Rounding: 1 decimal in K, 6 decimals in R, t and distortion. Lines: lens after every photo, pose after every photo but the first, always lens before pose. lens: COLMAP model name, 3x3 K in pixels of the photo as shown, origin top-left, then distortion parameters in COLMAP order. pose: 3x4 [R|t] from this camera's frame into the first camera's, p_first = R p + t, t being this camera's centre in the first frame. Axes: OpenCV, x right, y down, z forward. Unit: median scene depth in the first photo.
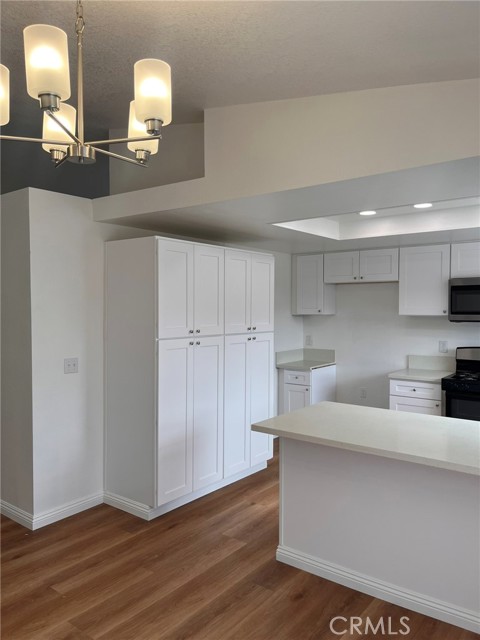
lens RADIAL K [[485.5, 0, 243.0], [0, 485.5, 318.8], [0, 0, 1]] dist [0.072456, -0.108142]
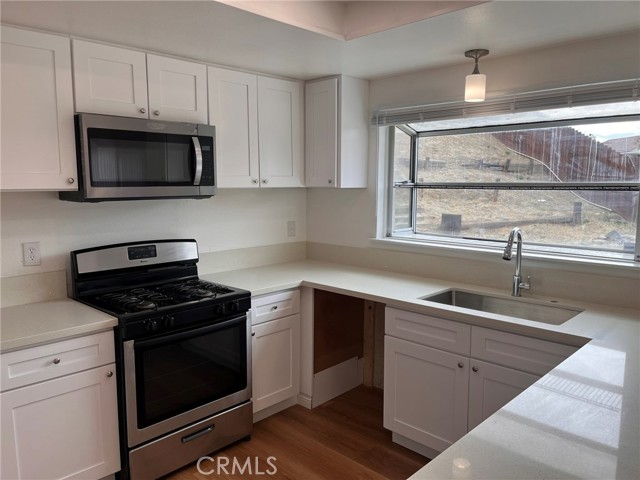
lens RADIAL K [[485.5, 0, 322.8], [0, 485.5, 240.2], [0, 0, 1]] dist [0.072456, -0.108142]
pose [[0.118675, -0.121293, 0.985497, -0.041313], [0.026768, 0.992541, 0.118936, -0.008201], [-0.992572, 0.012265, 0.121037, 0.701420]]
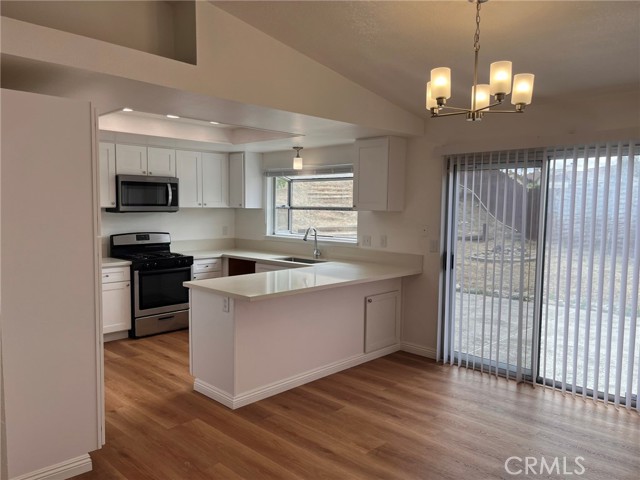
lens RADIAL K [[483.3, 0, 322.4], [0, 483.3, 242.2], [0, 0, 1]] dist [0.070964, -0.106656]
pose [[0.115031, -0.076213, 0.990434, -0.653812], [0.016248, 0.997063, 0.074836, -0.002319], [-0.993229, 0.007484, 0.115932, 0.395810]]
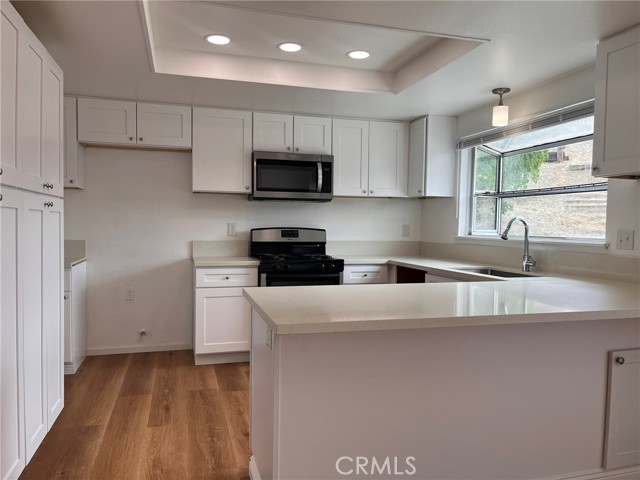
lens RADIAL K [[483.3, 0, 322.4], [0, 483.3, 242.2], [0, 0, 1]] dist [0.070964, -0.106656]
pose [[0.593123, -0.023838, 0.804759, -0.220859], [0.008977, 0.999695, 0.022997, 0.065647], [-0.805062, -0.006416, 0.593156, 0.369110]]
